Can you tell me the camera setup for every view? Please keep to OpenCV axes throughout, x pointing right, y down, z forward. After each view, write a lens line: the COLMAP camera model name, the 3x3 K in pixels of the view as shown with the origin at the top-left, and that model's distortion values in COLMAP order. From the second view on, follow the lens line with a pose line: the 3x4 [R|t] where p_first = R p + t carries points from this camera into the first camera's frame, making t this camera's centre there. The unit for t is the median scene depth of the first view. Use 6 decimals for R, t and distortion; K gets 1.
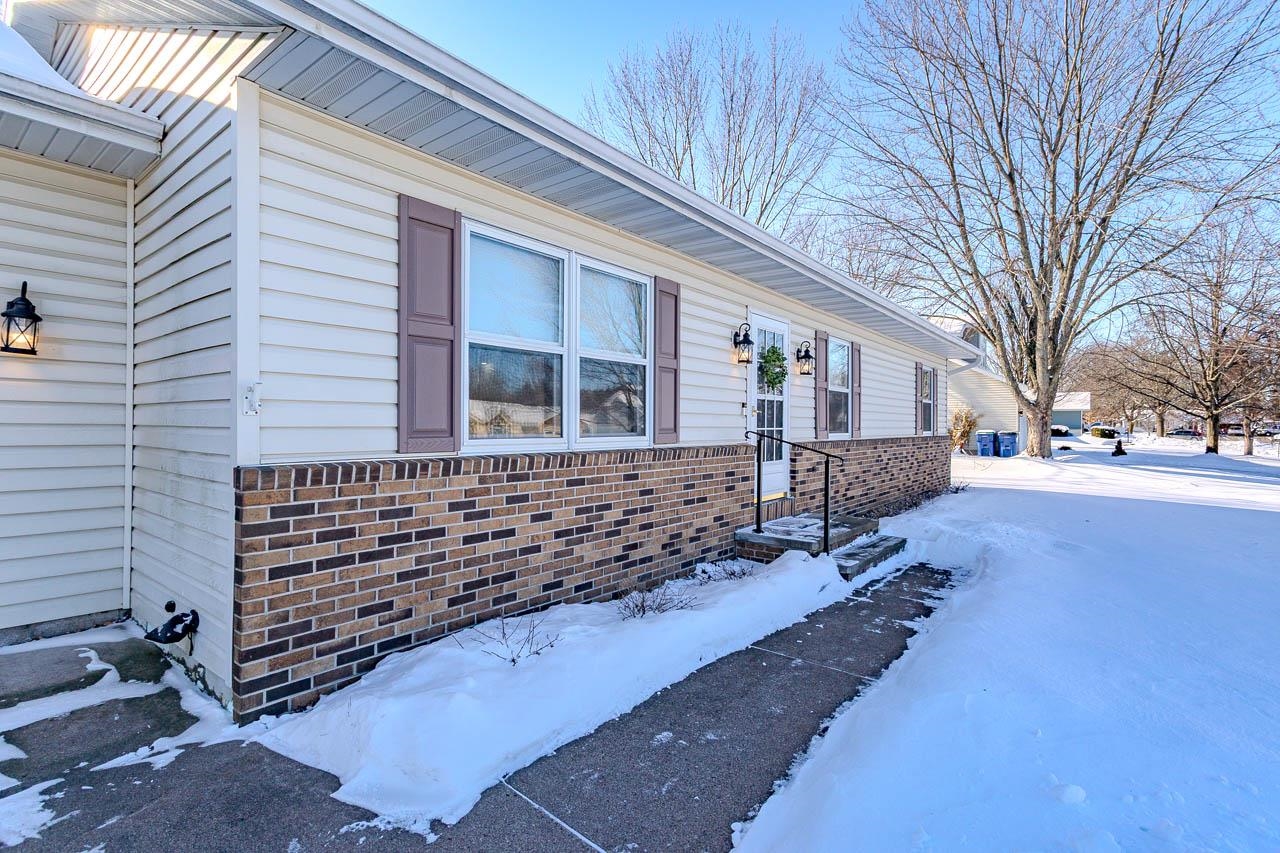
lens RADIAL K [[576.7, 0, 640.6], [0, 576.7, 421.7], [0, 0, 1]] dist [0.006063, 0.000000]
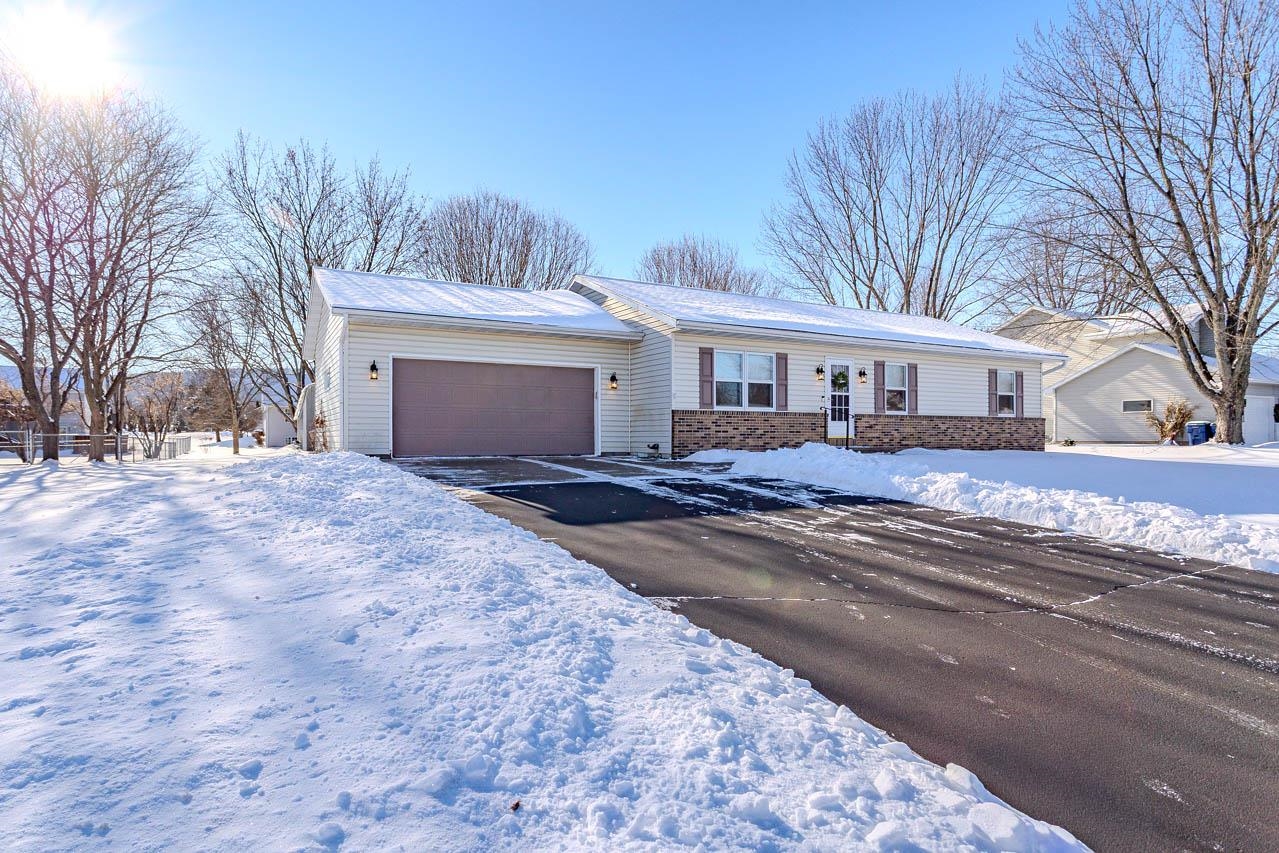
lens RADIAL K [[607.1, 0, 639.5], [0, 607.1, 426.5], [0, 0, 1]] dist [0.005061, 0.000233]
pose [[0.923819, -0.010882, -0.382675, 0.530543], [0.008370, 0.999931, -0.008231, 0.132076], [0.382739, 0.004401, 0.923846, -1.998874]]
